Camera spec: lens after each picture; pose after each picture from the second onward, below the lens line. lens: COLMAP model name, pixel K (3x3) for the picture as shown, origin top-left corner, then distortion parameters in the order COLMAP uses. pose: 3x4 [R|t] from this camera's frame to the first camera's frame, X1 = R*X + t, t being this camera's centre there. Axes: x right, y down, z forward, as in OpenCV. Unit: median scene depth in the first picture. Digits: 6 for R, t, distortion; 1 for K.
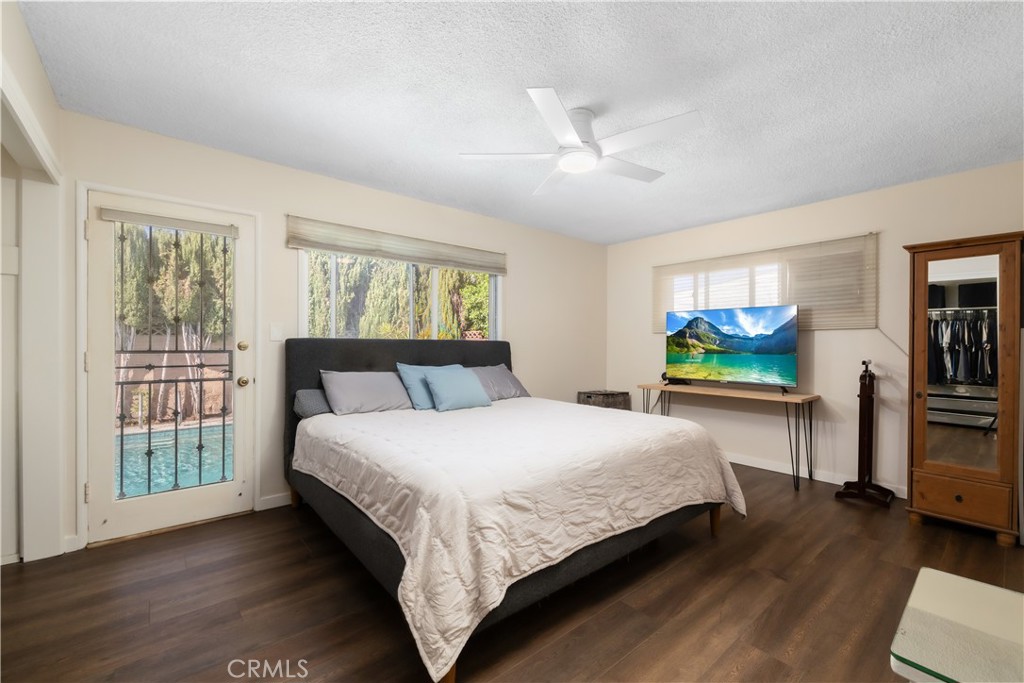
lens RADIAL K [[428.2, 0, 513.3], [0, 428.2, 345.7], [0, 0, 1]] dist [-0.001425, 0.000045]
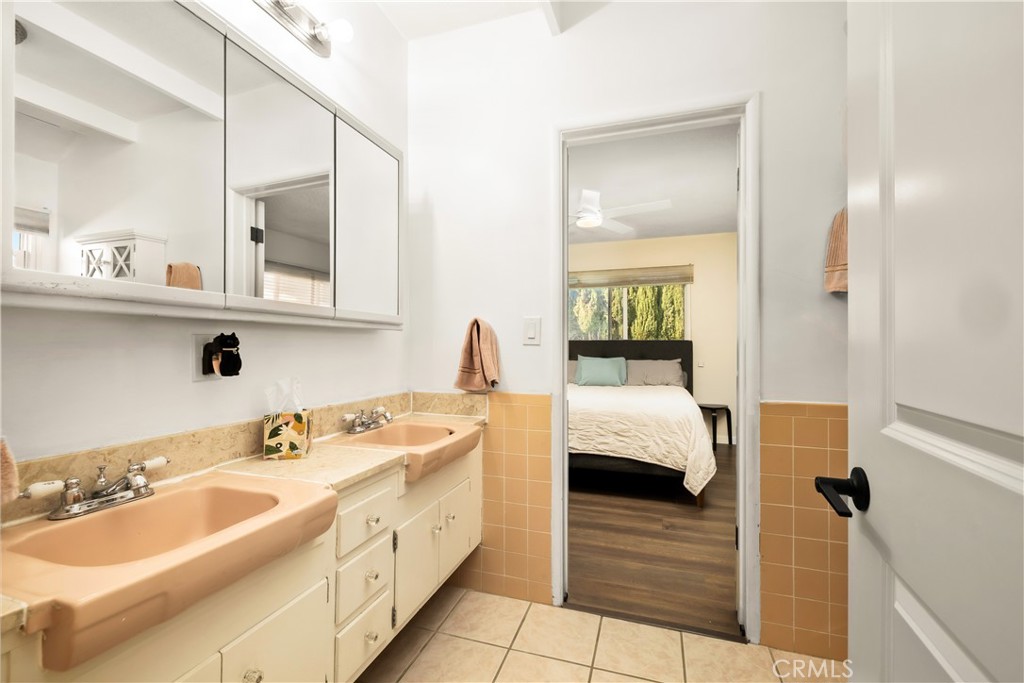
lens RADIAL K [[428.2, 0, 513.3], [0, 428.2, 345.7], [0, 0, 1]] dist [-0.001425, 0.000045]
pose [[0.517581, -0.008073, -0.855596, 0.730443], [-0.000742, 0.999951, -0.009884, 0.016569], [0.855634, 0.005750, 0.517549, -0.009650]]
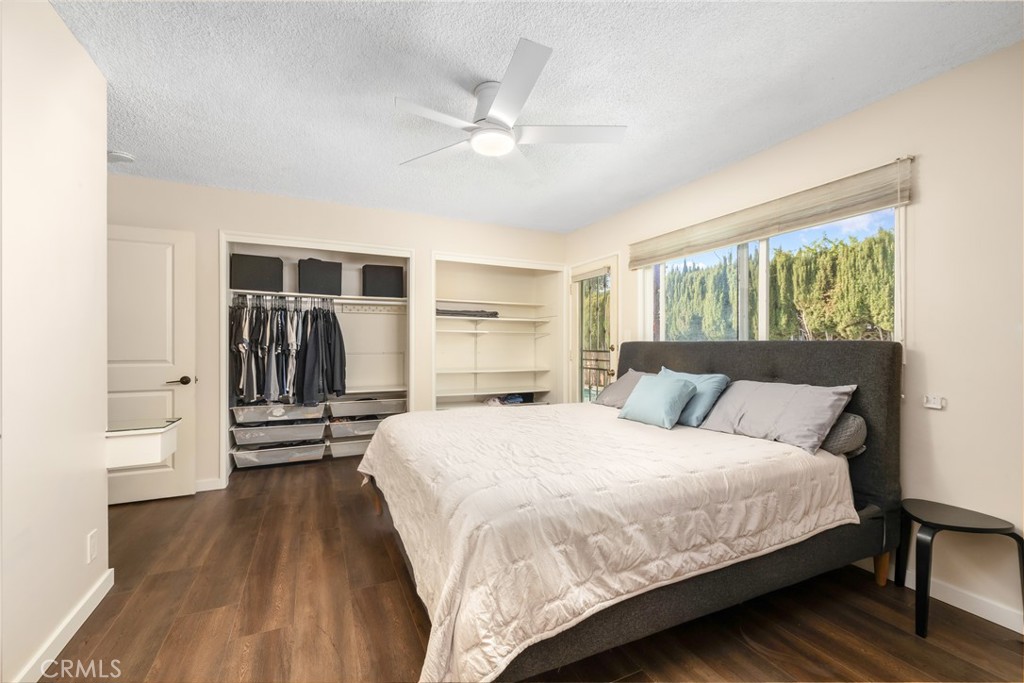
lens RADIAL K [[428.2, 0, 513.3], [0, 428.2, 345.7], [0, 0, 1]] dist [-0.001425, 0.000045]
pose [[-0.259266, -0.003610, -0.965799, 0.562521], [-0.009060, 0.999958, -0.001305, -0.001378], [0.965764, 0.008412, -0.259287, 0.706554]]
